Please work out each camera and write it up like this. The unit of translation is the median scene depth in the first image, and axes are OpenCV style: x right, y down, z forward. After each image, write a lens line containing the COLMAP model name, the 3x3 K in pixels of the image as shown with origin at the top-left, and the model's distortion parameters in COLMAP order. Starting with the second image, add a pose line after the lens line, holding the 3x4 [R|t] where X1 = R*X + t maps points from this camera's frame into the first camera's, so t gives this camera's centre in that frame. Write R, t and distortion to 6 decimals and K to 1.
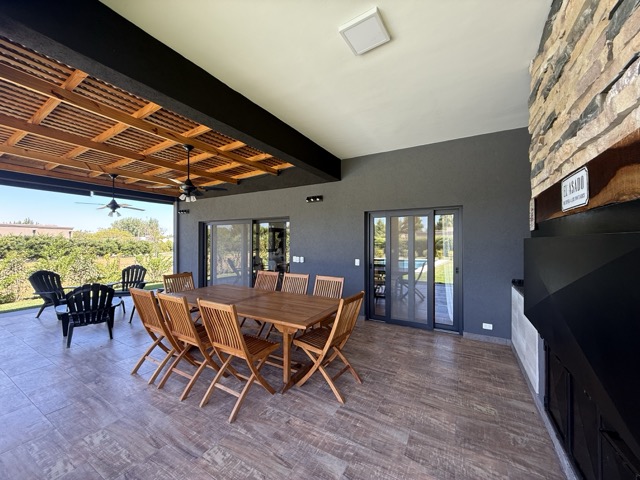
lens RADIAL K [[254.4, 0, 317.9], [0, 254.4, 240.3], [0, 0, 1]] dist [-0.000194, -0.000019]
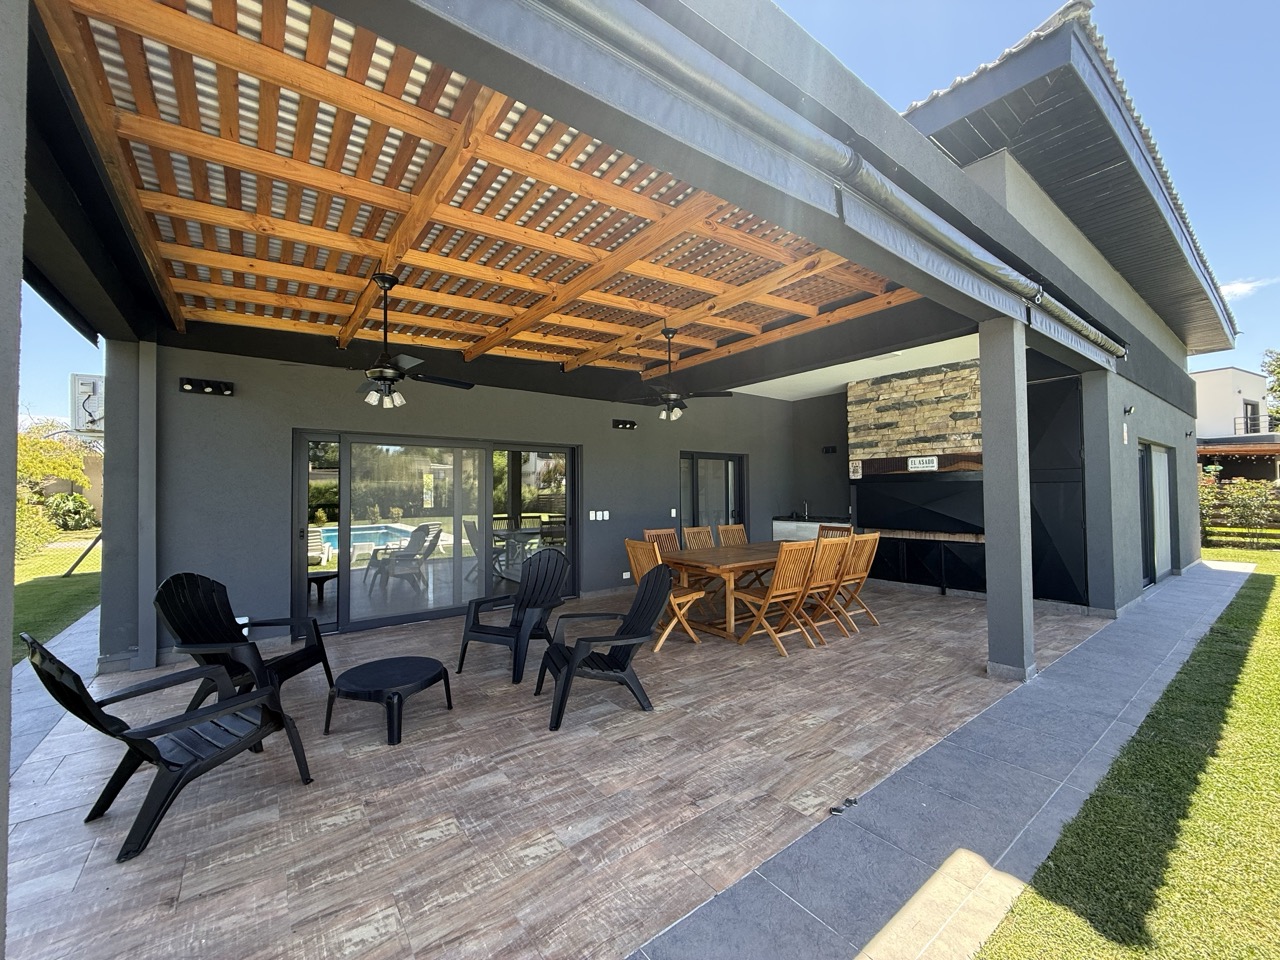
lens RADIAL K [[508.8, 0, 635.9], [0, 508.8, 480.6], [0, 0, 1]] dist [-0.000194, -0.000019]
pose [[0.375483, 0.027006, 0.926436, -1.911896], [0.006413, 0.999476, -0.031735, 0.046211], [-0.926807, 0.017857, 0.375113, 0.703384]]
